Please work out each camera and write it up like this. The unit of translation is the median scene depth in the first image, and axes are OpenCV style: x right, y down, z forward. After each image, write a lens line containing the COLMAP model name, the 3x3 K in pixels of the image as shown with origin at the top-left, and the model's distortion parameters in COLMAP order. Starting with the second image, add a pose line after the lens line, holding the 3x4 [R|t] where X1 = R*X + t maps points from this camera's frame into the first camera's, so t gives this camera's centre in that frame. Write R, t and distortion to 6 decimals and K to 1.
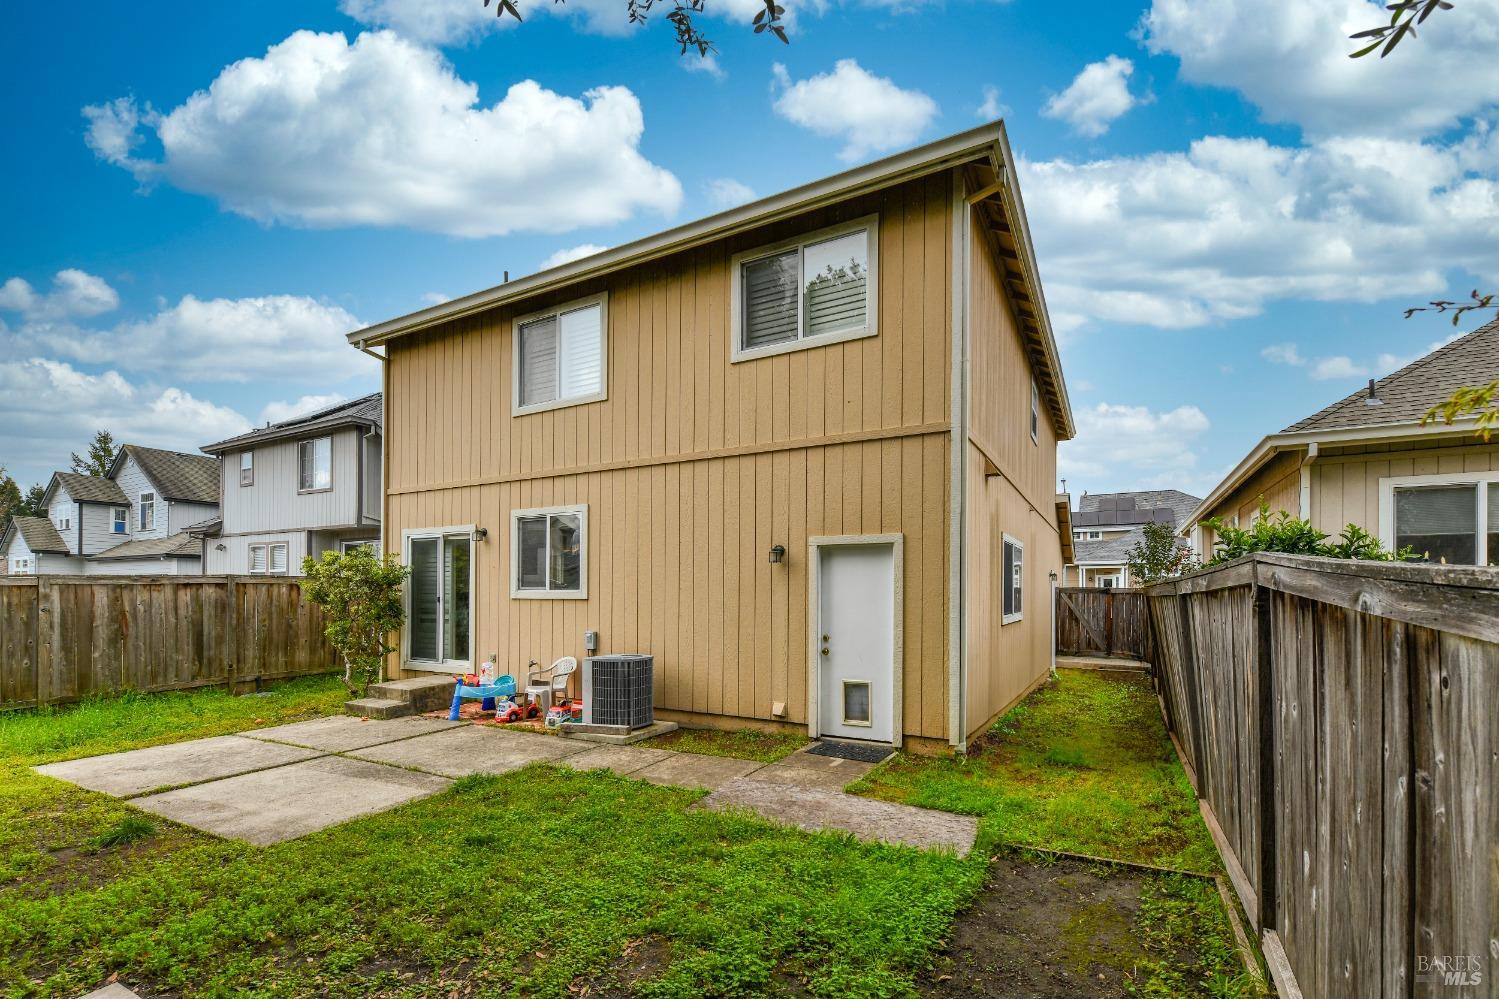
lens RADIAL K [[611.8, 0, 807.6], [0, 611.8, 589.2], [0, 0, 1]] dist [0.004170, -0.001365]
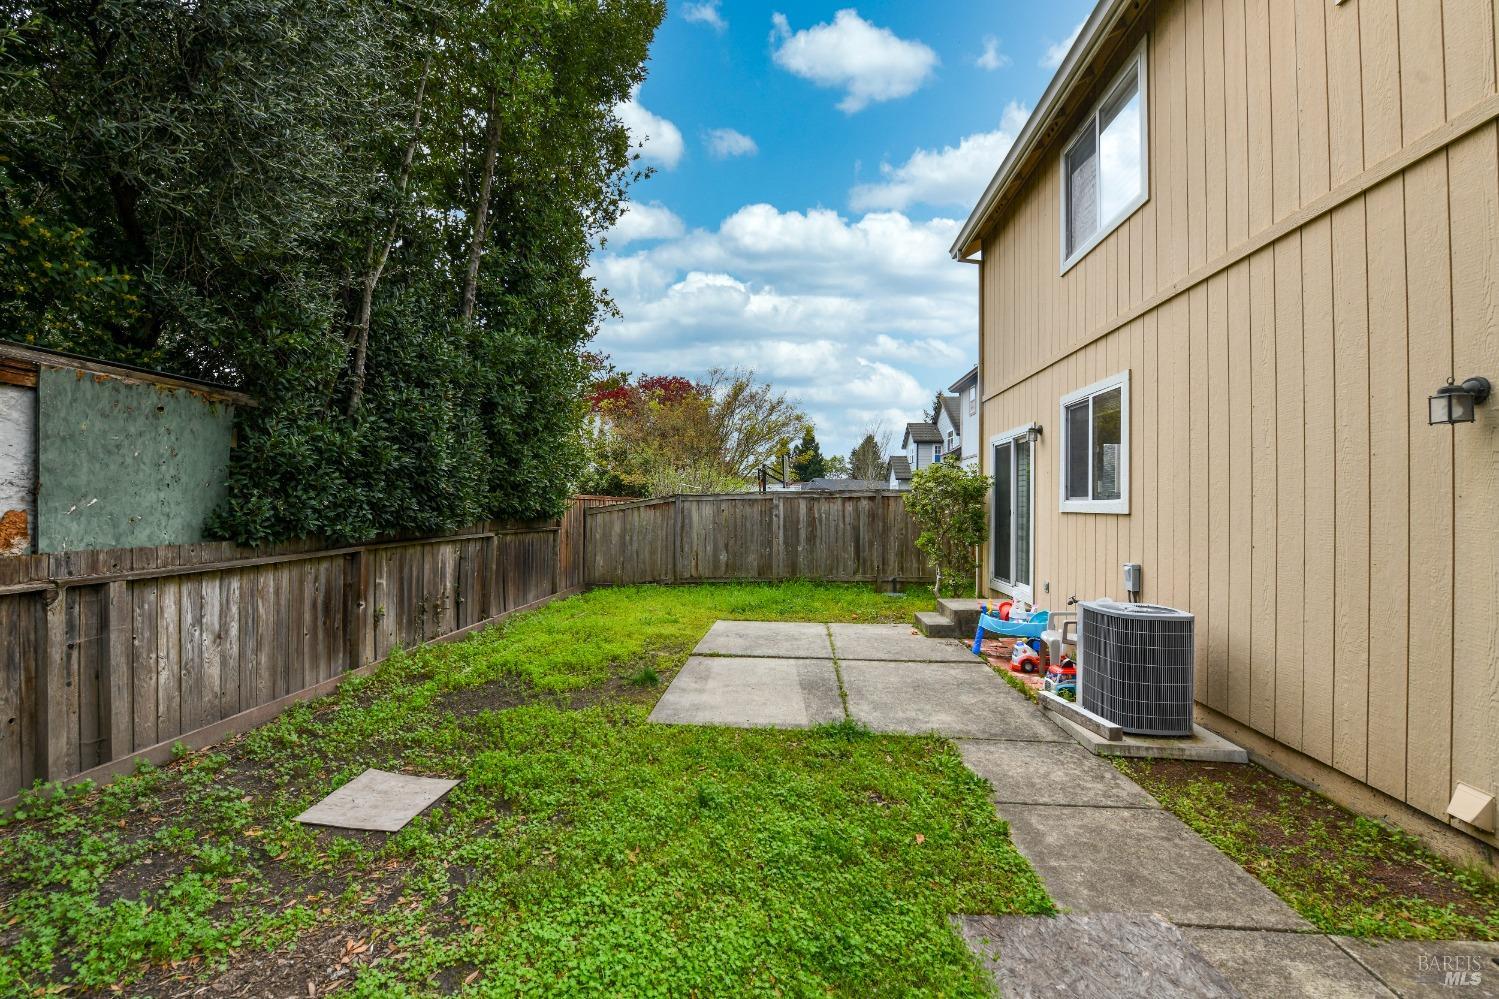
lens RADIAL K [[638.0, 0, 719.3], [0, 638.0, 495.7], [0, 0, 1]] dist [-0.021871, -0.000605]
pose [[0.330733, -0.011928, -0.943649, 0.146776], [-0.005208, 0.999882, -0.014464, 0.009956], [0.943710, 0.009698, 0.330632, 0.395167]]
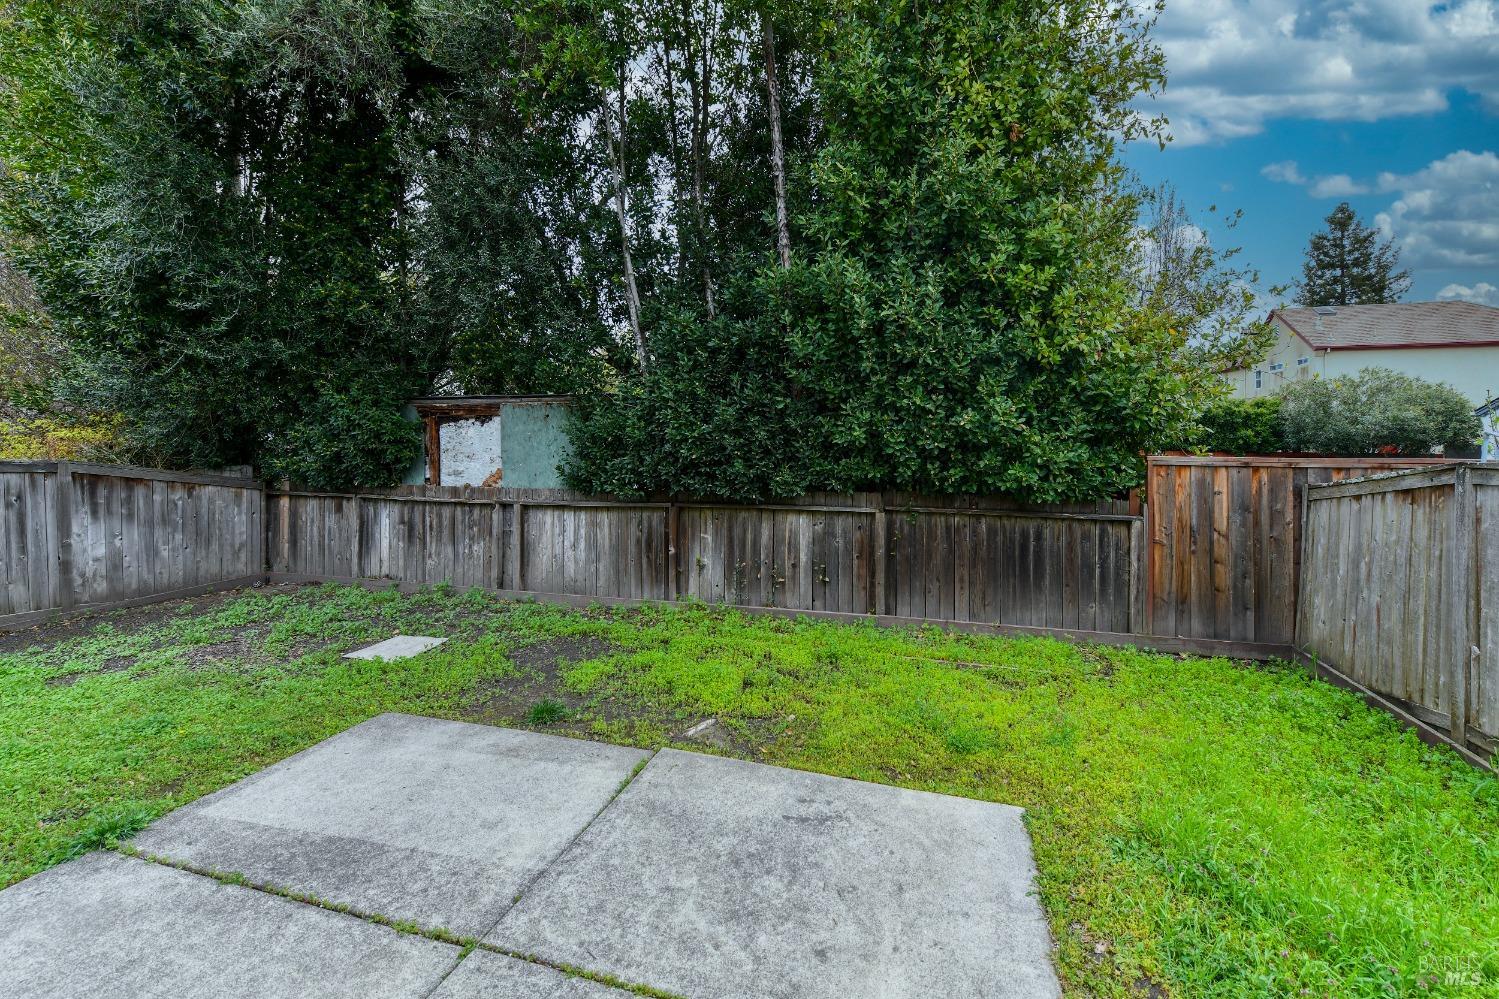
lens RADIAL K [[611.8, 0, 809.2], [0, 611.8, 437.8], [0, 0, 1]] dist [0.004170, -0.001365]
pose [[-0.975491, -0.003391, -0.220012, -0.752414], [-0.003674, 0.999993, 0.000879, -0.038775], [0.220008, 0.001666, -0.975497, 1.205611]]
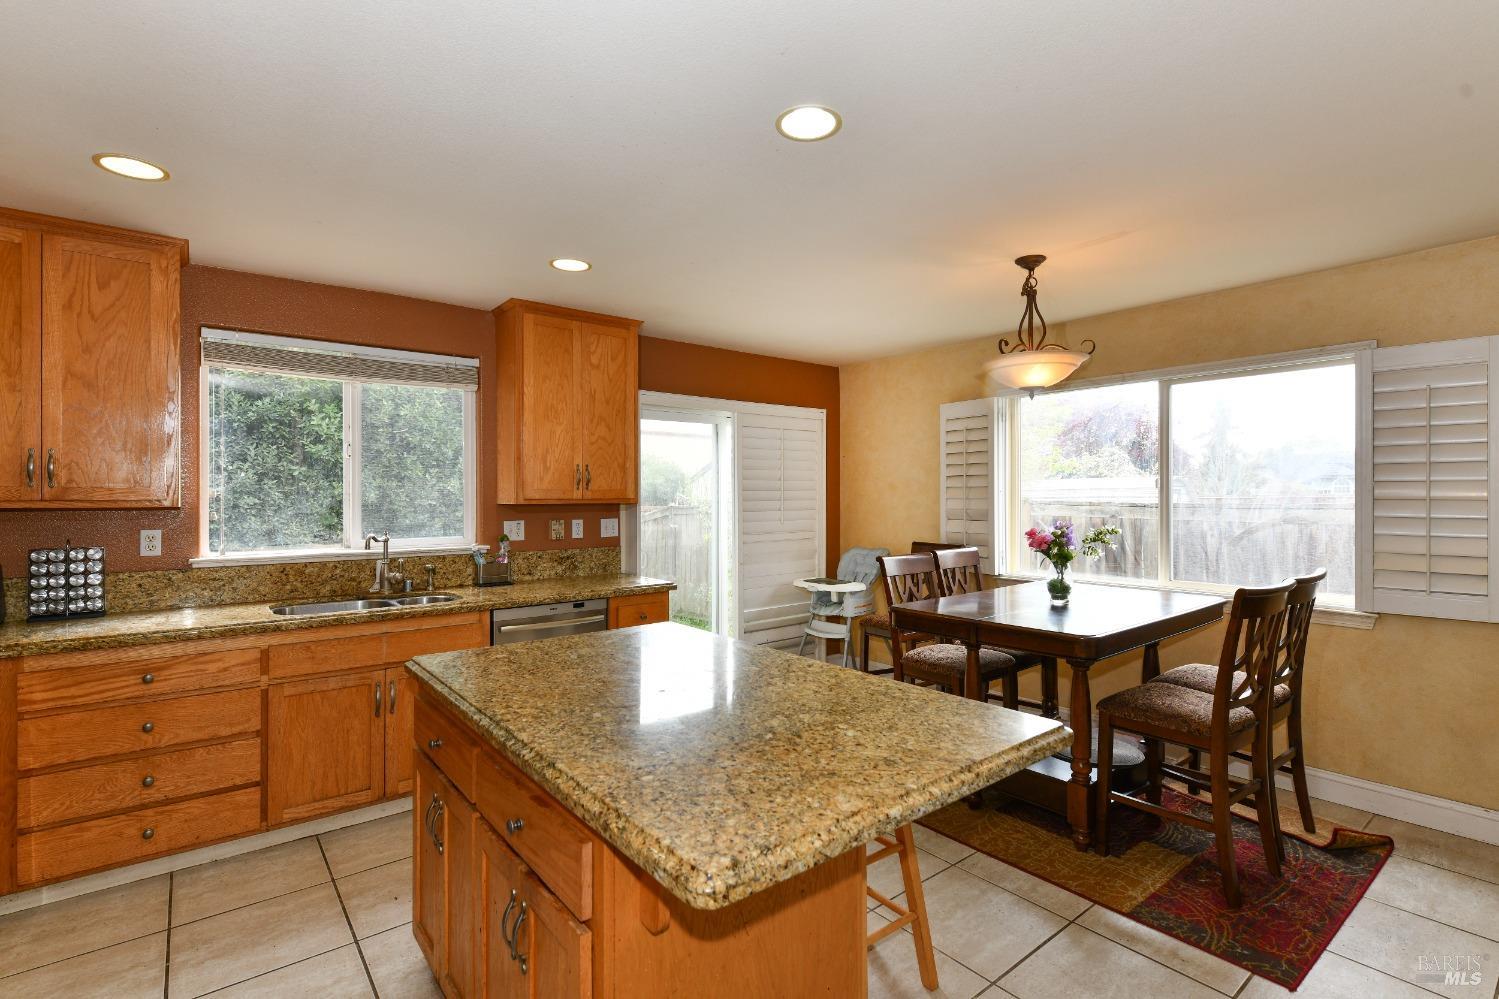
lens RADIAL K [[684.4, 0, 741.4], [0, 684.4, 498.8], [0, 0, 1]] dist [0.009083, 0.000237]
pose [[-0.439212, 0.001061, -0.898383, -0.209967], [0.002346, 0.999997, 0.000035, -0.030215], [0.898380, -0.002092, -0.439213, 1.566051]]
